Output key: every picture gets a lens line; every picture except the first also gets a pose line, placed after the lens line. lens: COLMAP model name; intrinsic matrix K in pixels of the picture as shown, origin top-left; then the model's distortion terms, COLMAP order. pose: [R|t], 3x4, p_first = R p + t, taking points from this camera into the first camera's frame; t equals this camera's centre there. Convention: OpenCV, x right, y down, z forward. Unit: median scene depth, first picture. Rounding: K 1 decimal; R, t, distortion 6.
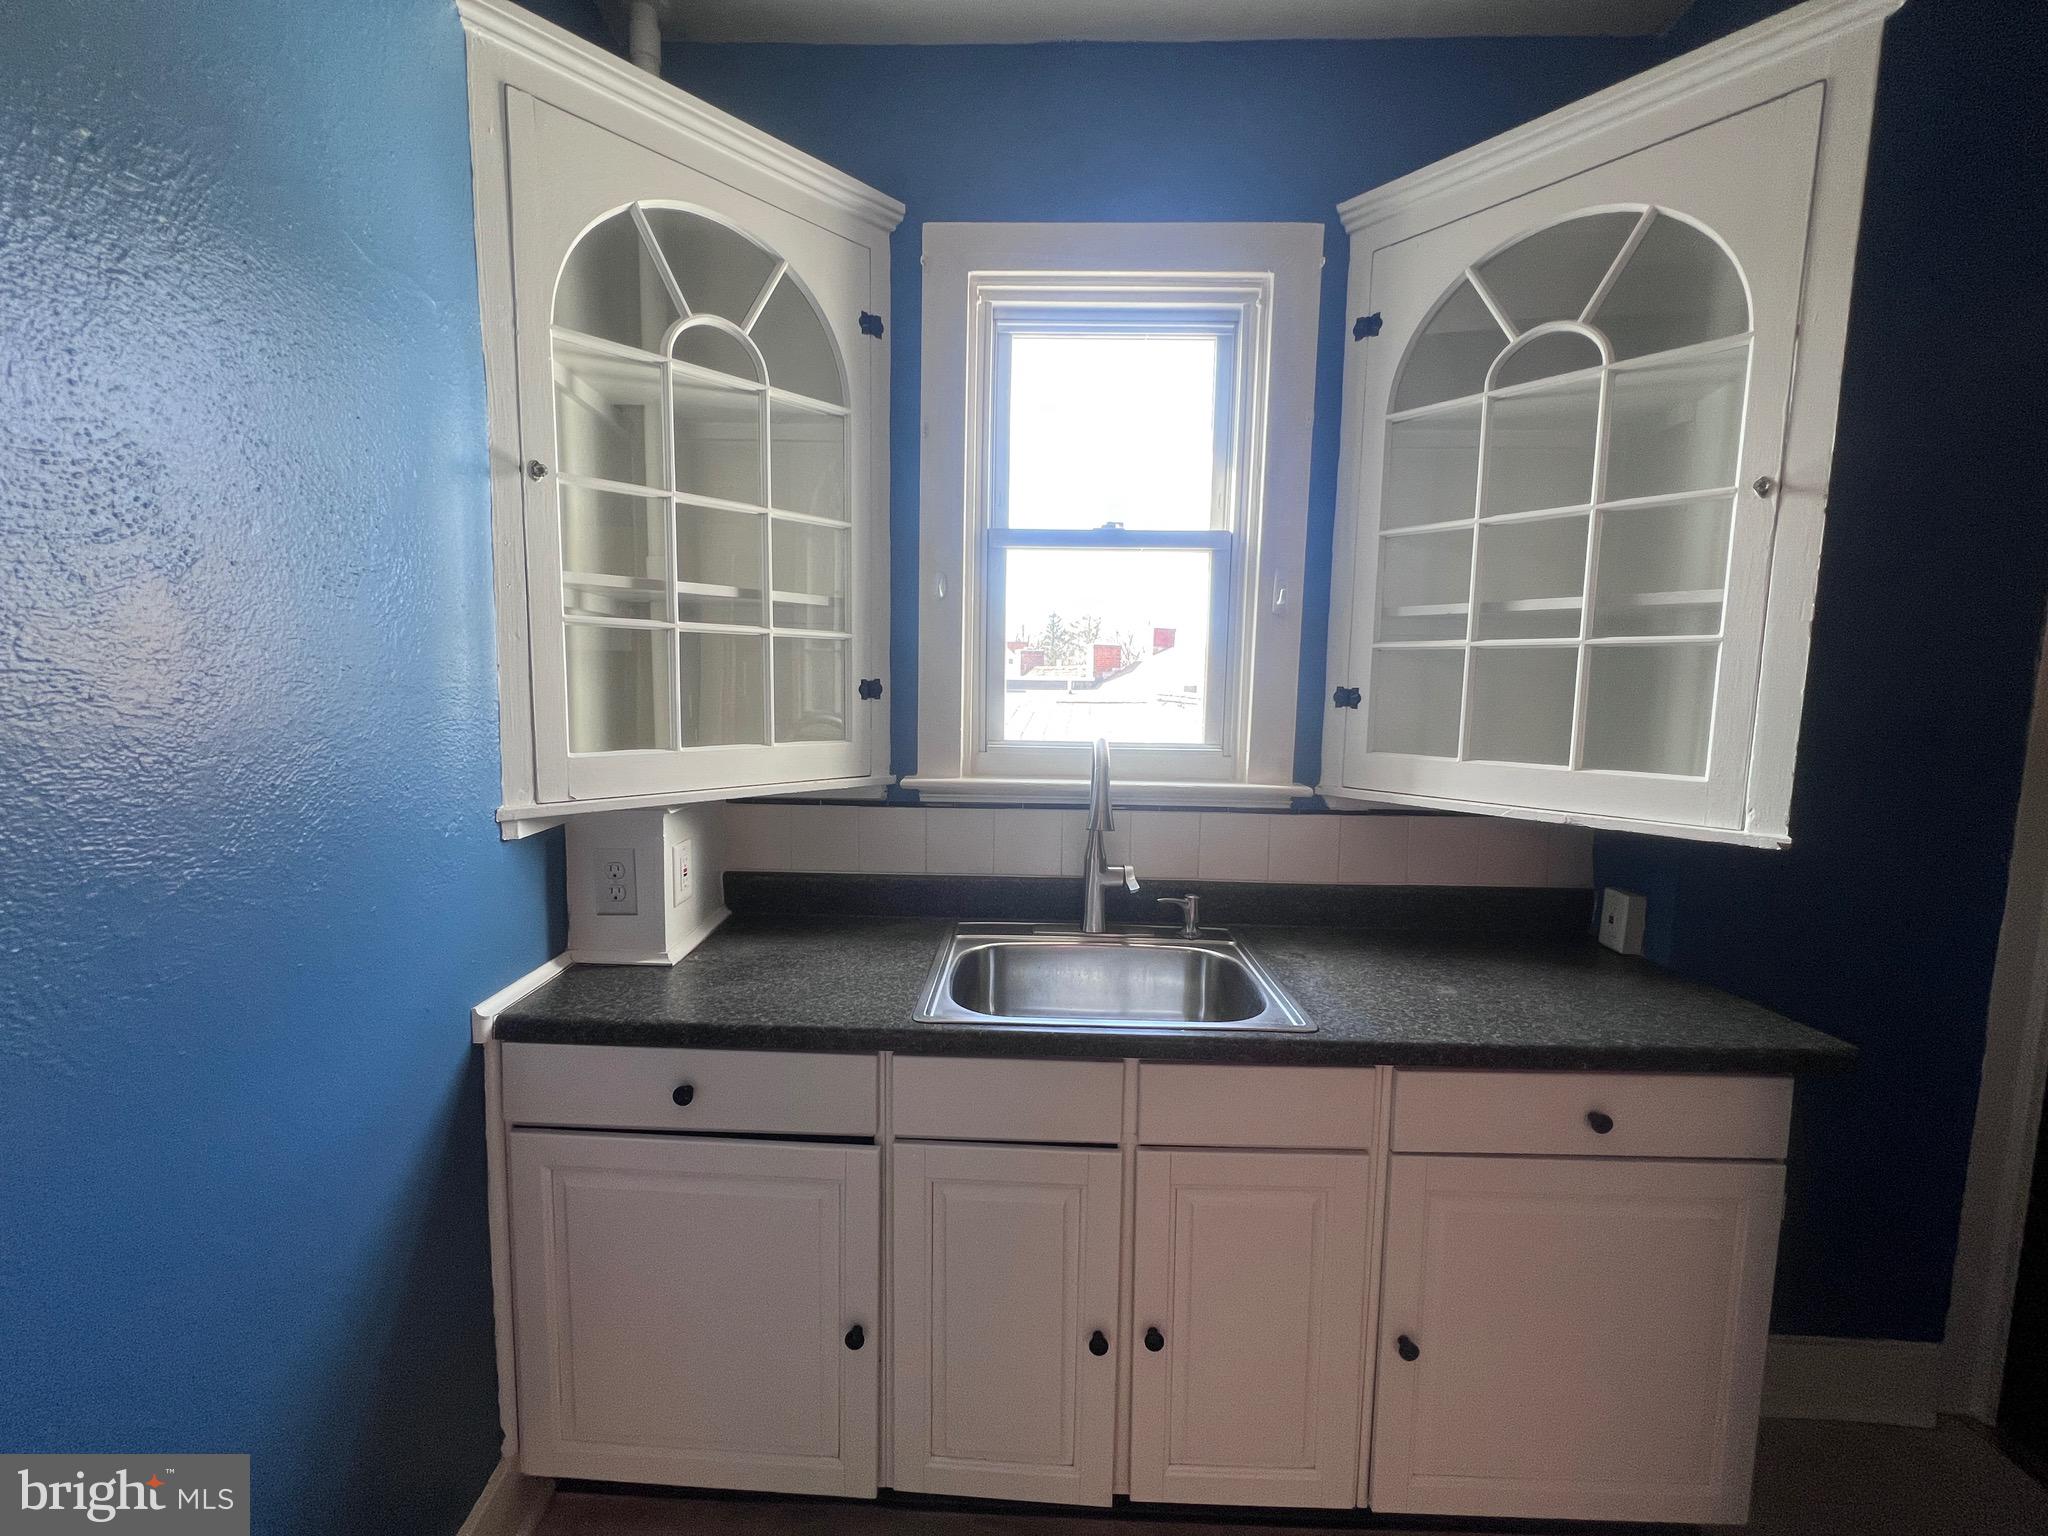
lens RADIAL K [[818.9, 0, 1006.1], [0, 818.9, 764.0], [0, 0, 1]] dist [-0.002006, 0.000277]
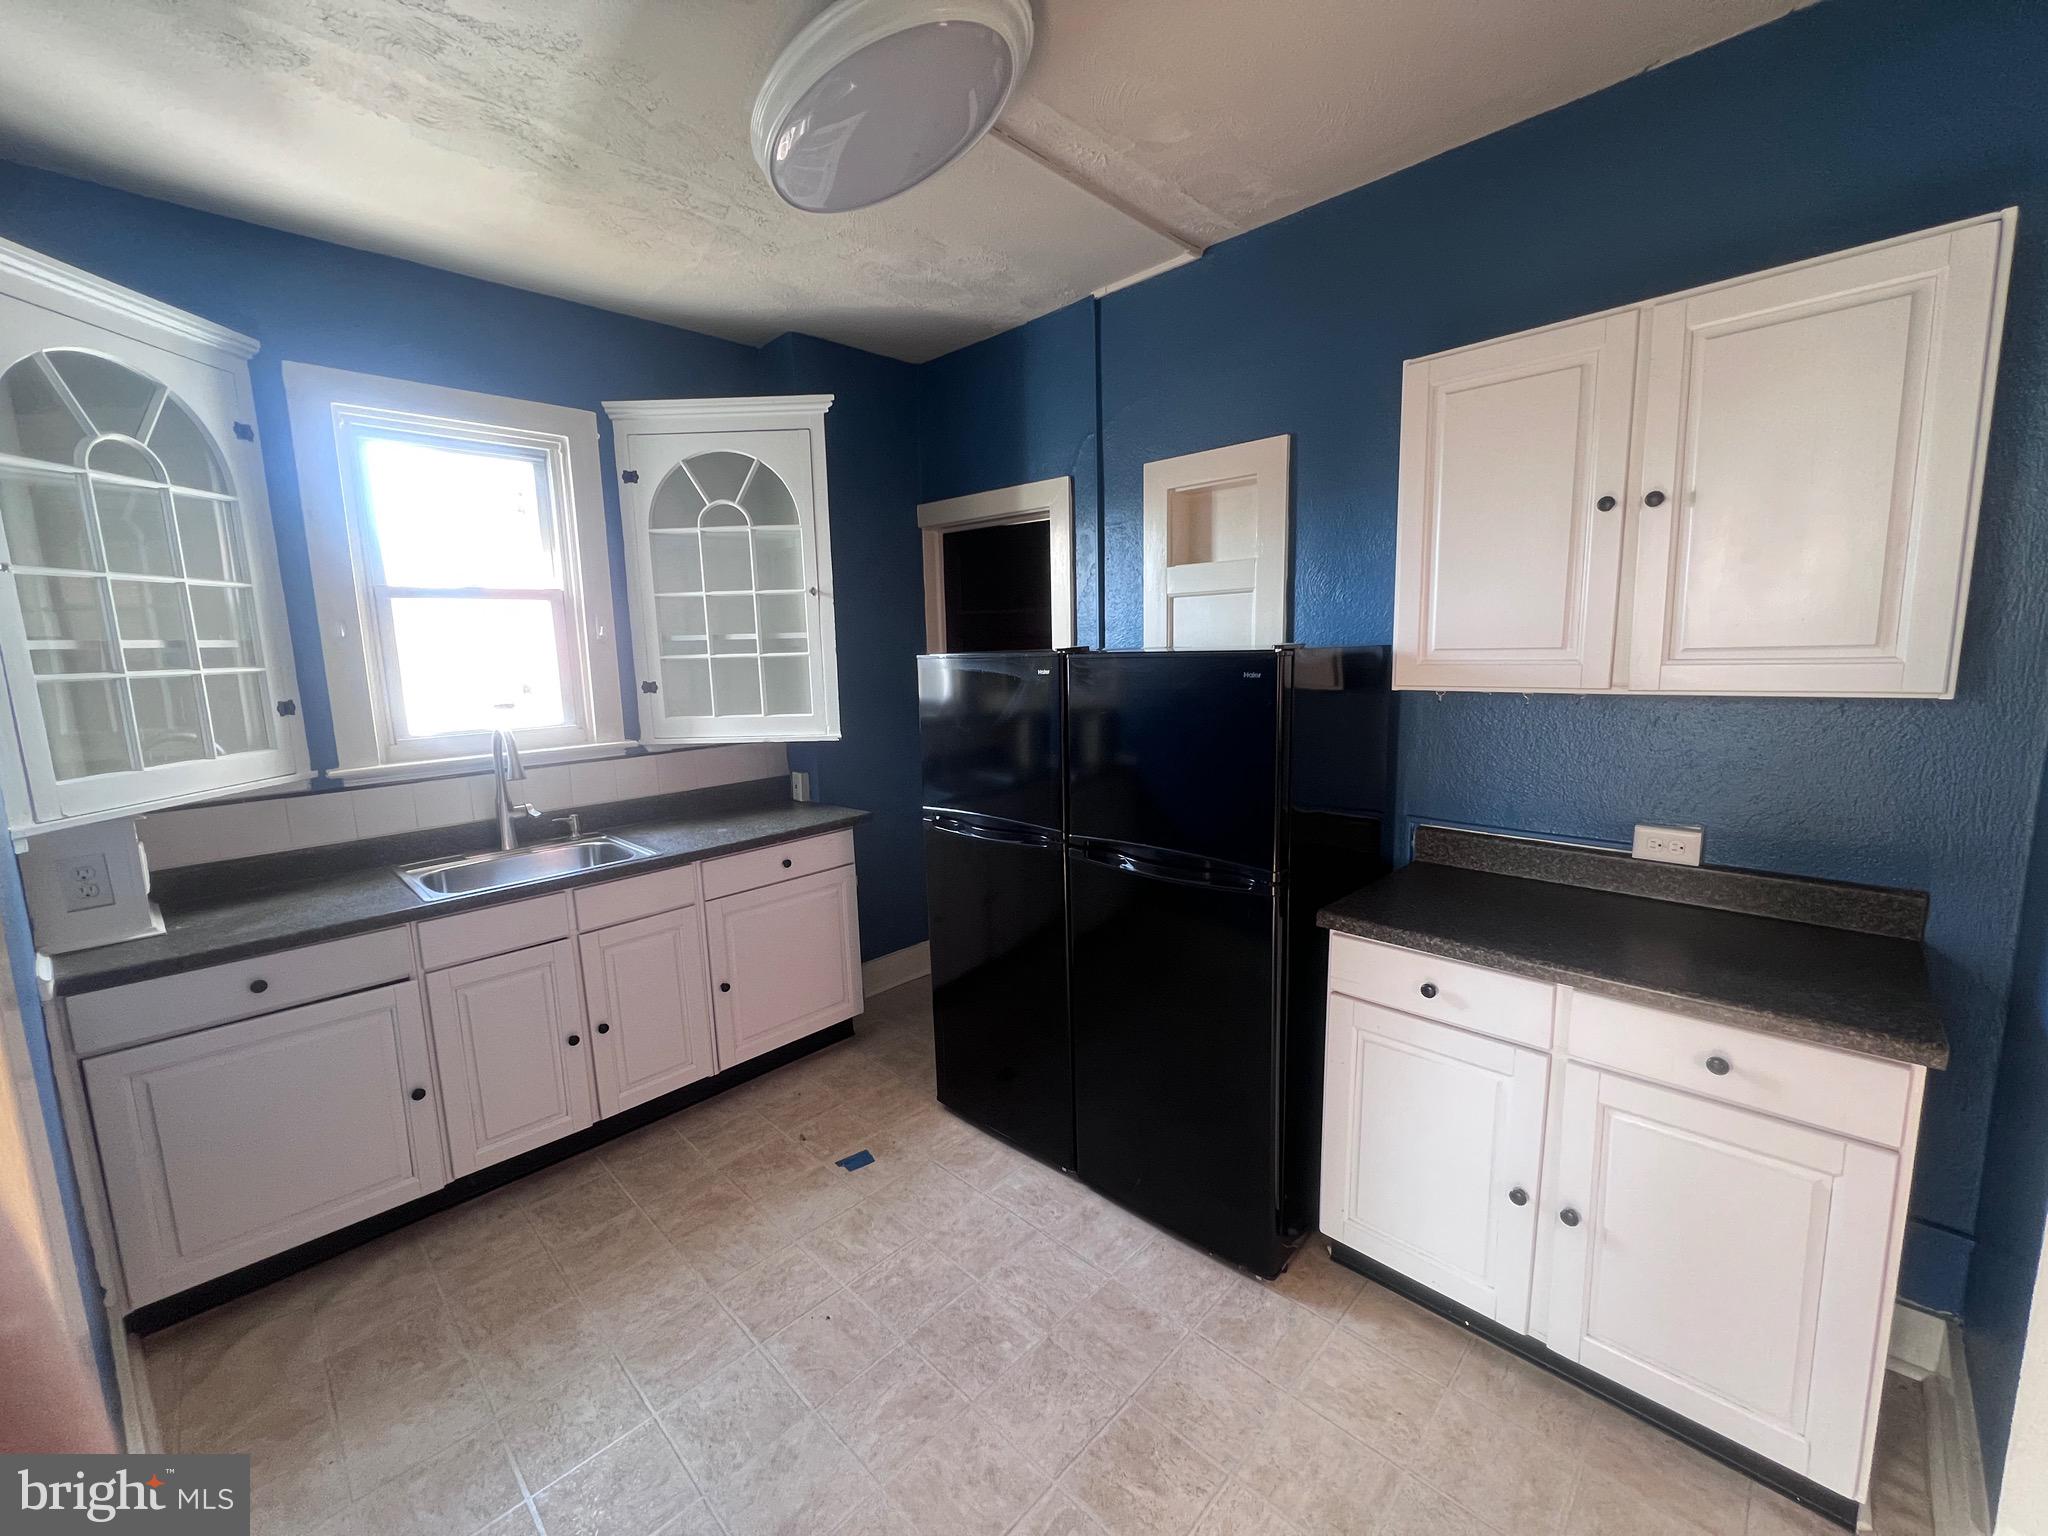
lens RADIAL K [[818.9, 0, 1023.4], [0, 818.9, 760.9], [0, 0, 1]] dist [-0.002006, 0.000277]
pose [[0.671225, -0.140282, 0.727858, -0.376348], [0.109471, 0.989922, 0.089836, 0.005206], [-0.733125, 0.019379, 0.679818, -0.847468]]
